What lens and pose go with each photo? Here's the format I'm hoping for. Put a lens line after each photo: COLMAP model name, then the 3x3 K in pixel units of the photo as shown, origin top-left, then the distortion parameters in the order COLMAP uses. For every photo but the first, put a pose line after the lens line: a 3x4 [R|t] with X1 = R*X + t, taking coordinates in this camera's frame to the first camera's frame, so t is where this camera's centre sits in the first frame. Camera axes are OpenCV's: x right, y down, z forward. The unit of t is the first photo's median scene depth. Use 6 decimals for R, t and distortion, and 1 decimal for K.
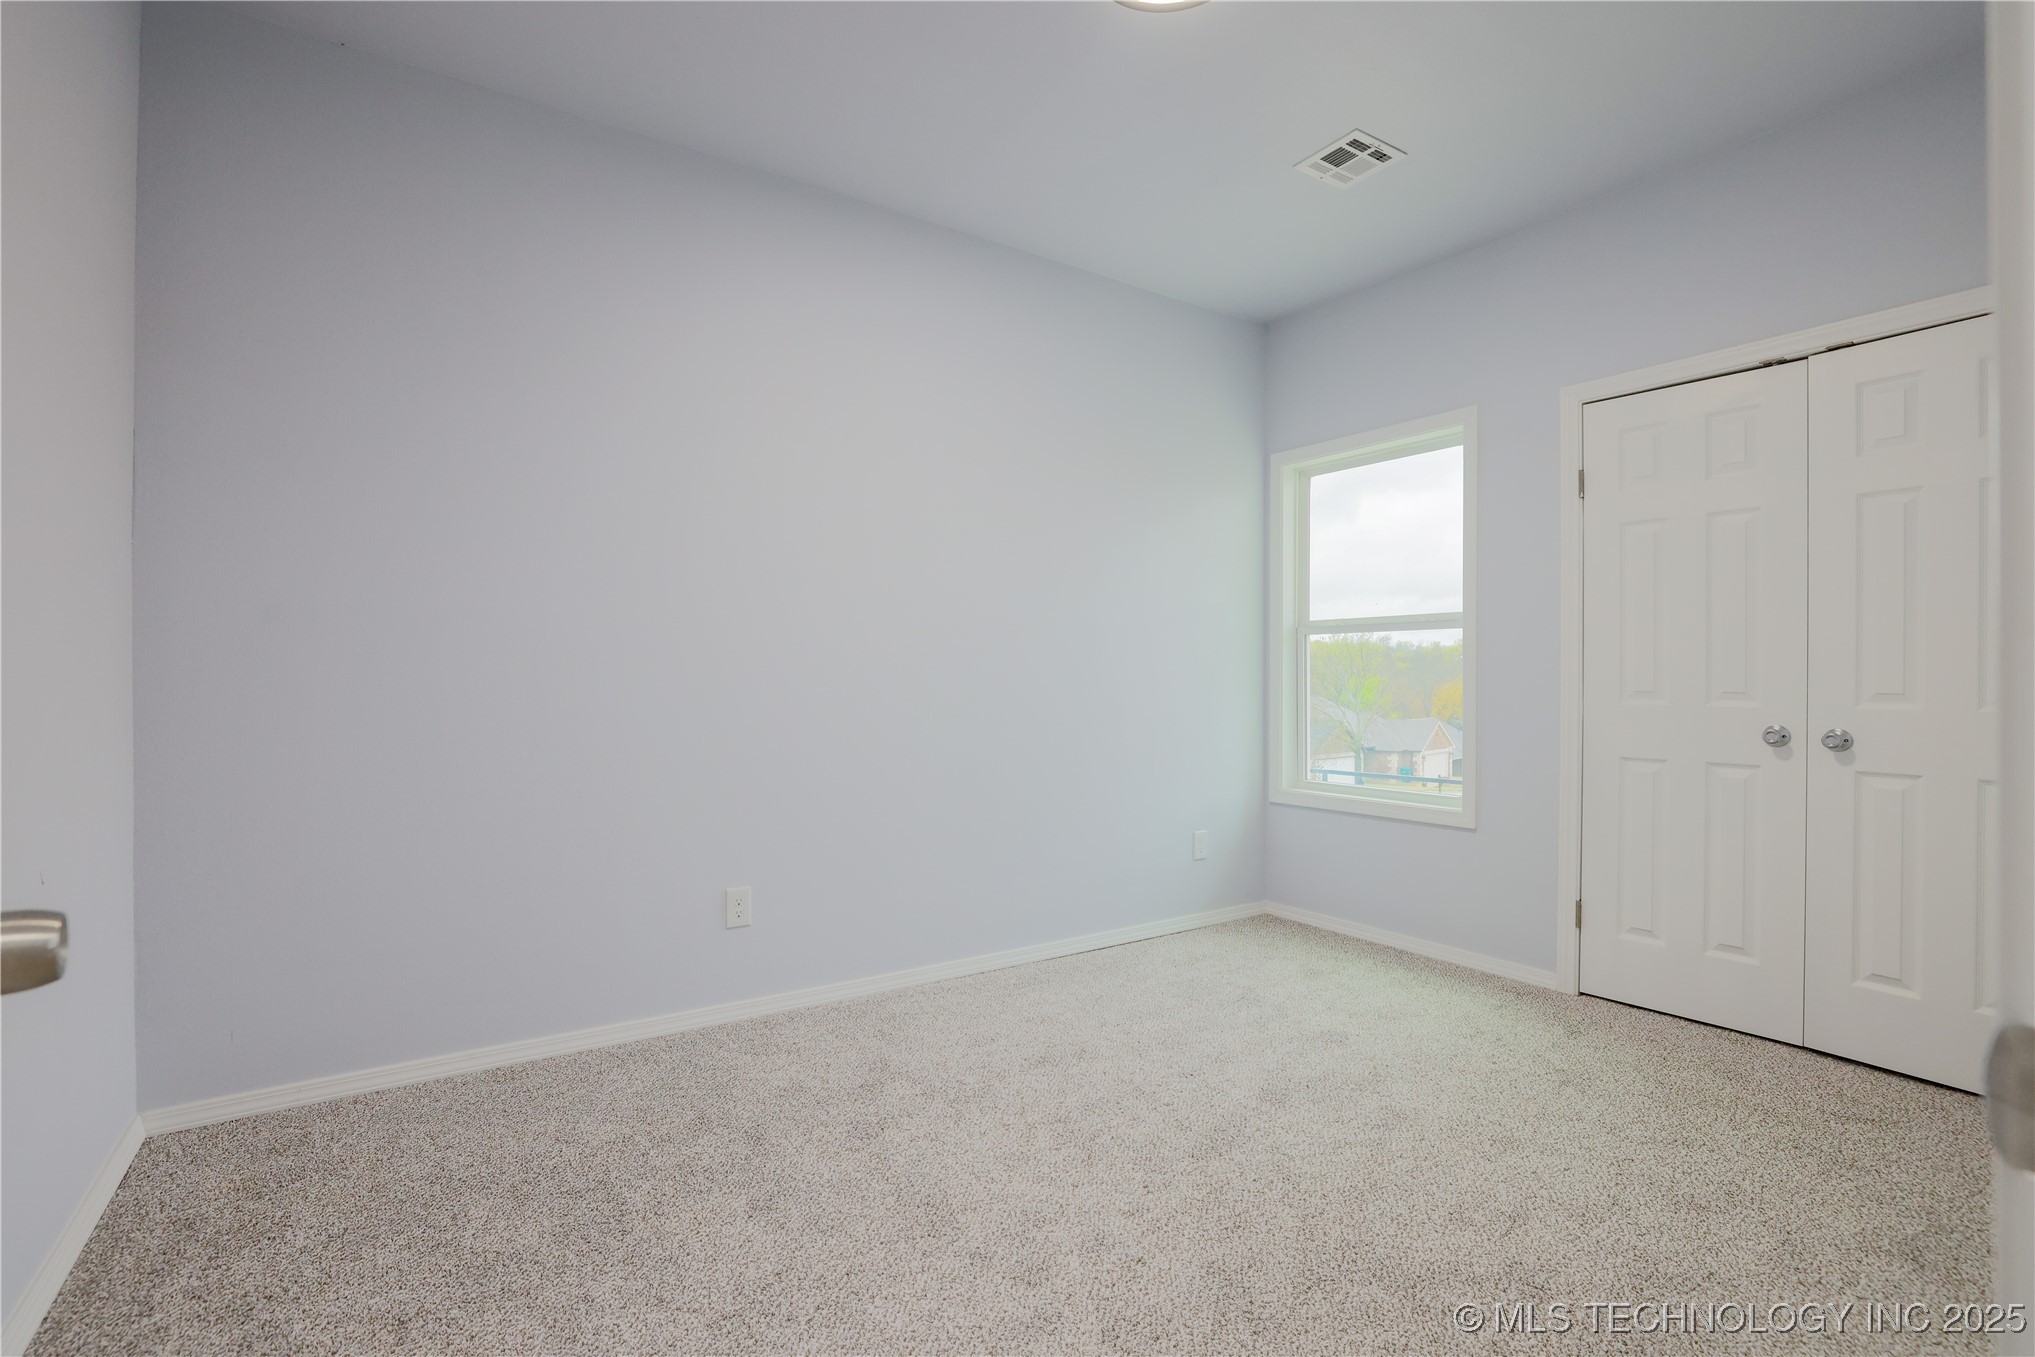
lens RADIAL K [[933.3, 0, 1006.2], [0, 933.3, 682.6], [0, 0, 1]] dist [-0.046534, 0.015277]
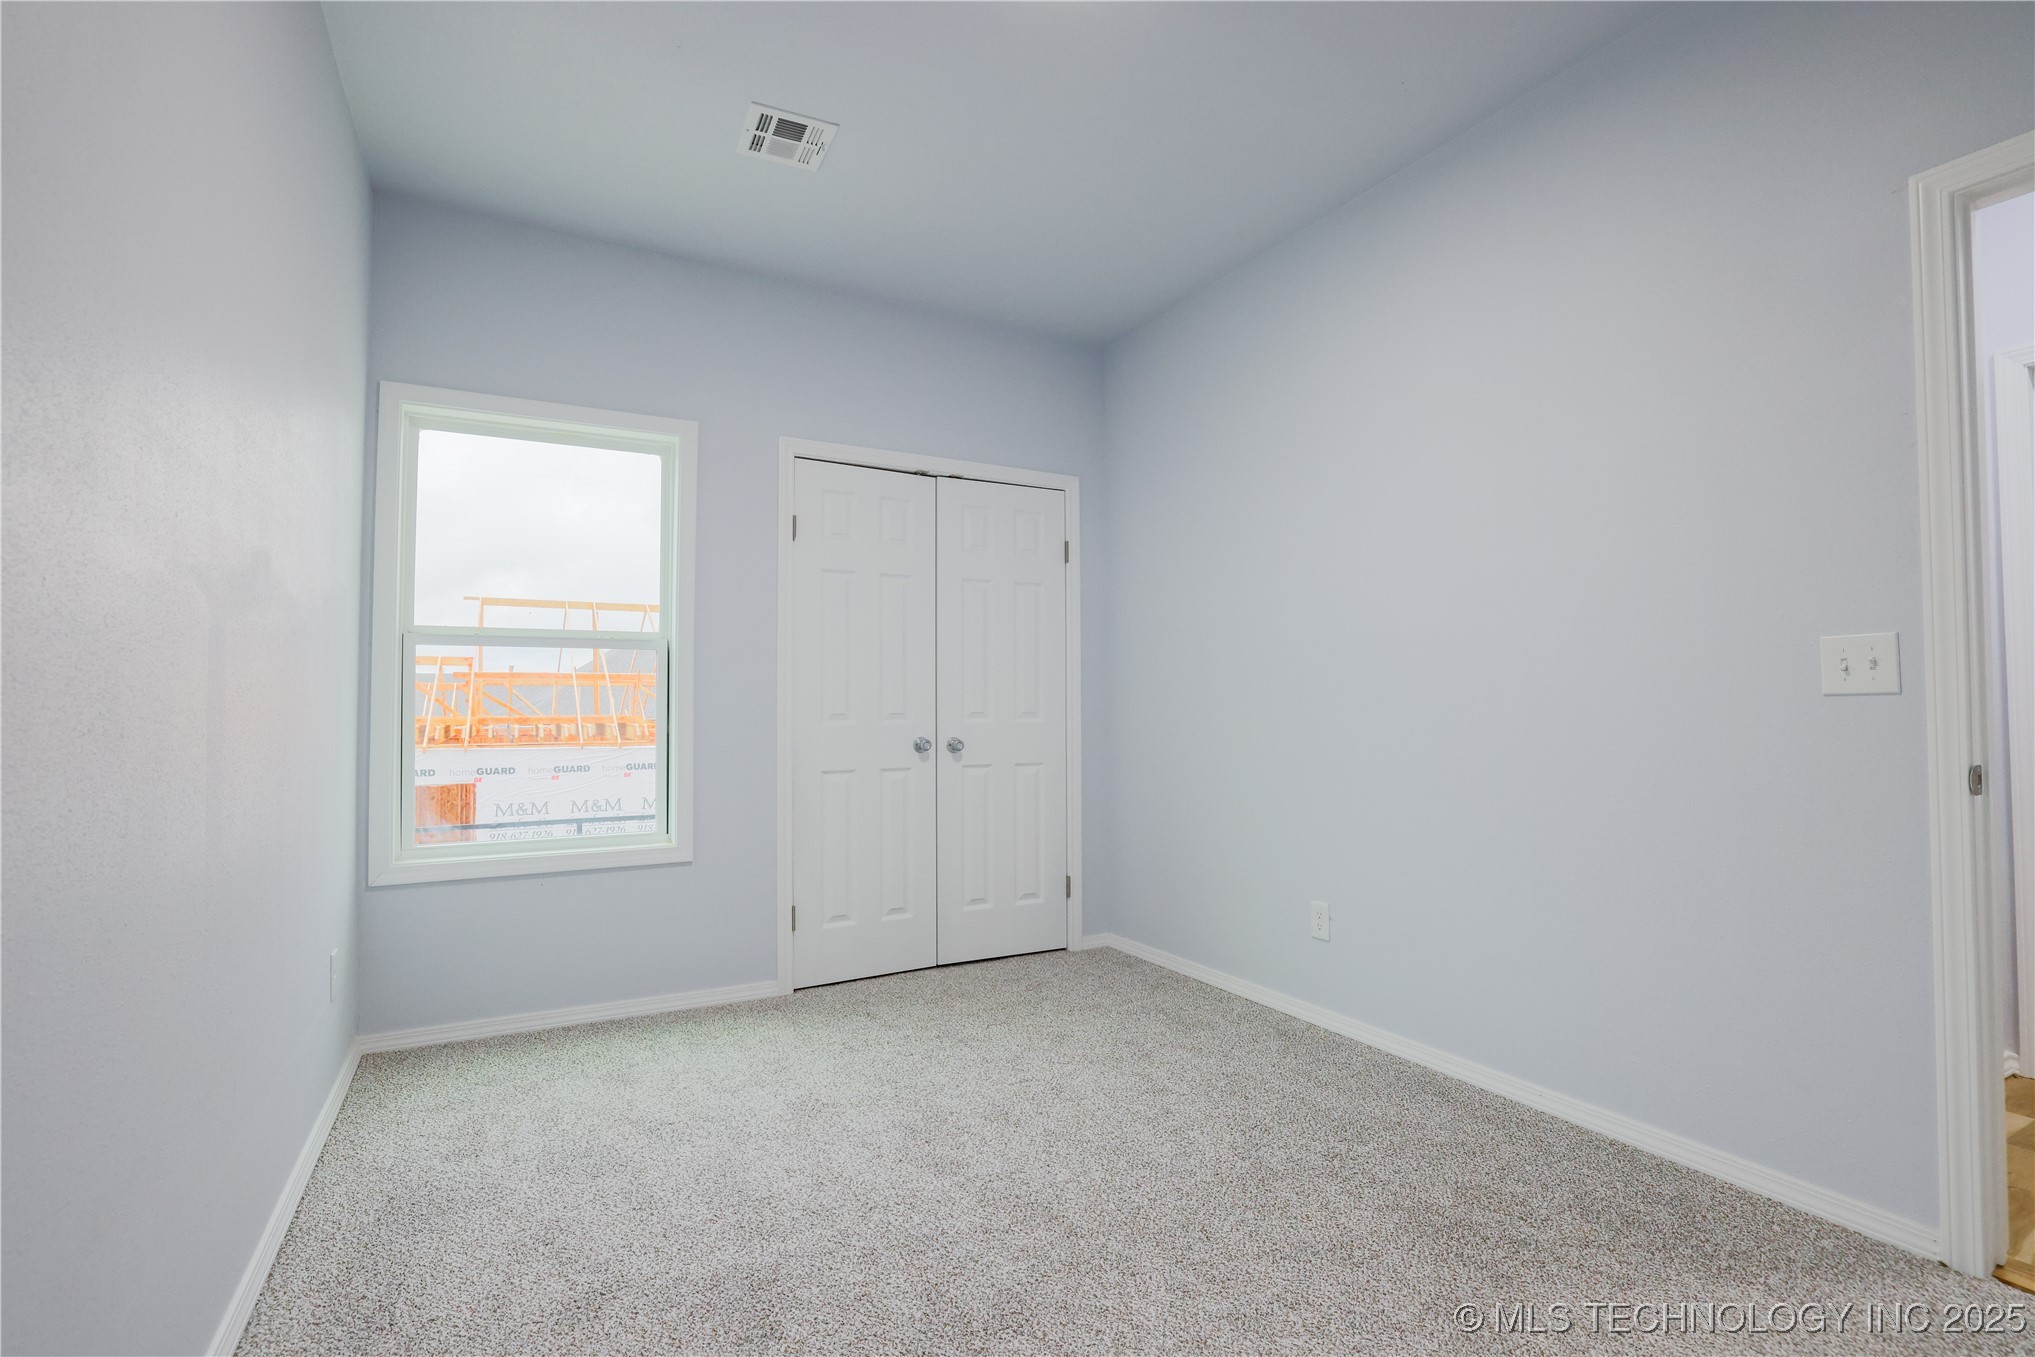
lens RADIAL K [[933.3, 0, 1005.6], [0, 933.3, 681.2], [0, 0, 1]] dist [-0.046534, 0.015277]
pose [[0.087041, 0.021691, 0.995969, -0.457535], [0.008933, 0.999706, -0.022553, -0.003946], [-0.996165, 0.010860, 0.086822, 0.634043]]
